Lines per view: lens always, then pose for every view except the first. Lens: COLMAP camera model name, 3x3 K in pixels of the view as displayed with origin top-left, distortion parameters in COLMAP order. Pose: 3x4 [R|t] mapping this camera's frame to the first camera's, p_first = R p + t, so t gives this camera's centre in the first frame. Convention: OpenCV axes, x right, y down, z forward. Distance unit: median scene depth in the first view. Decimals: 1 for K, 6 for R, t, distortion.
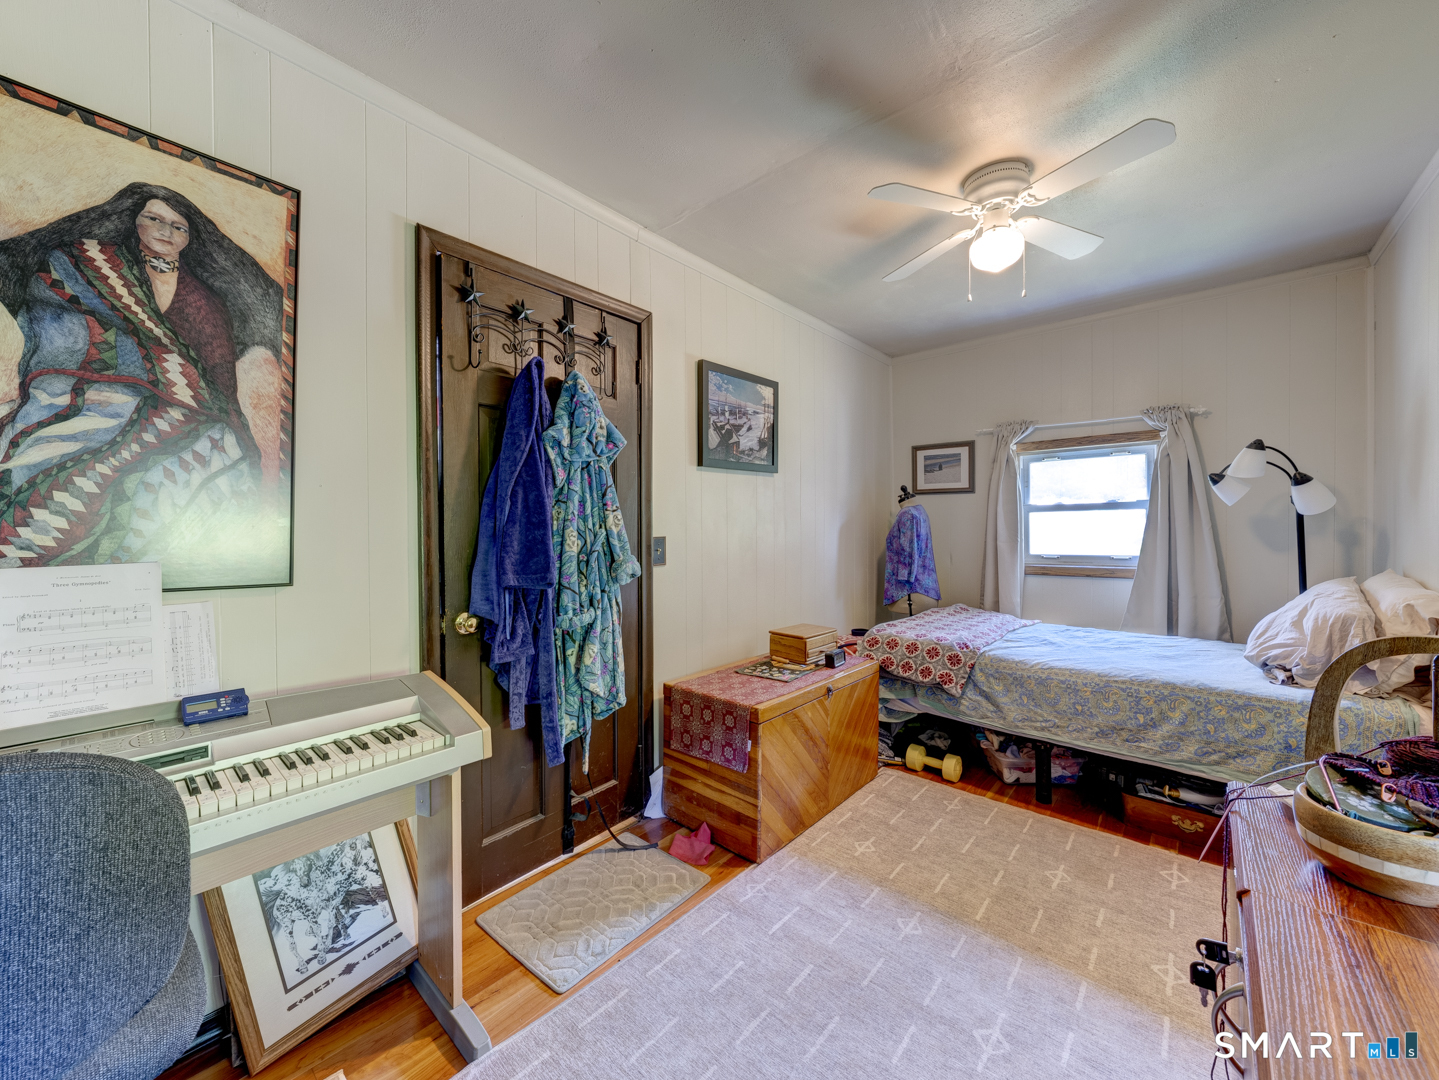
lens RADIAL K [[554.1, 0, 719.5], [0, 554.1, 540.0], [0, 0, 1]] dist [-0.003305, -0.000366]
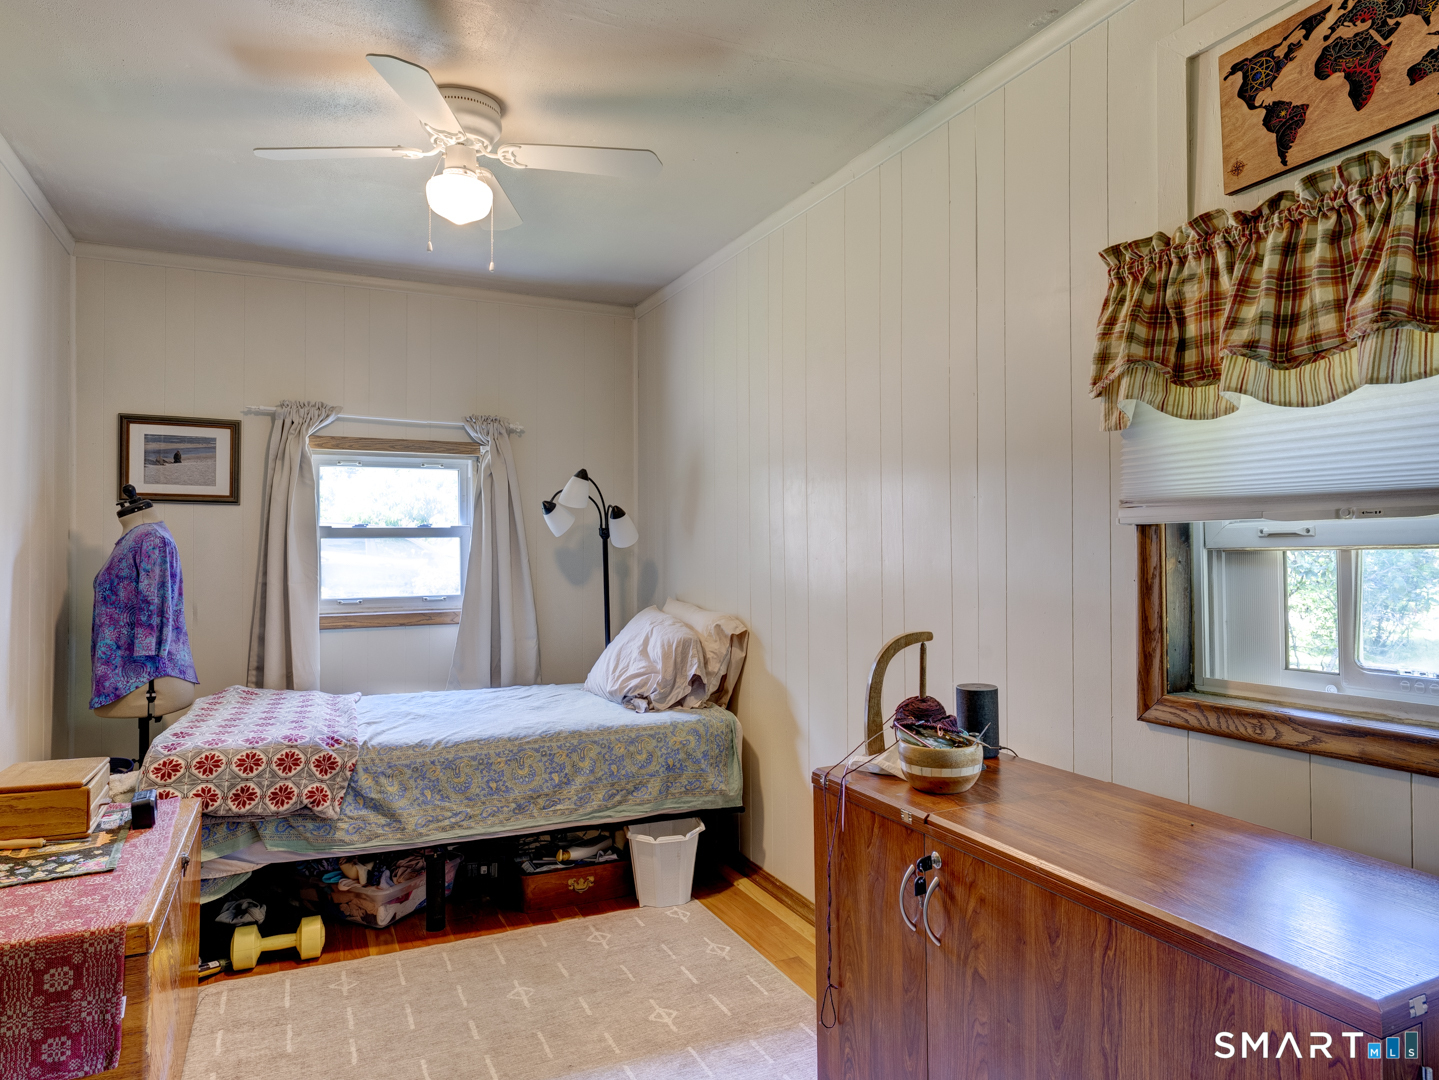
lens RADIAL K [[919.7, 0, 719.5], [0, 919.7, 540.0], [0, 0, 1]] dist [0.001859, 0.001143]
pose [[0.394960, 0.015608, 0.918566, -0.396231], [0.021548, 0.999423, -0.026248, -0.009576], [-0.918446, 0.030160, 0.394395, 0.139388]]
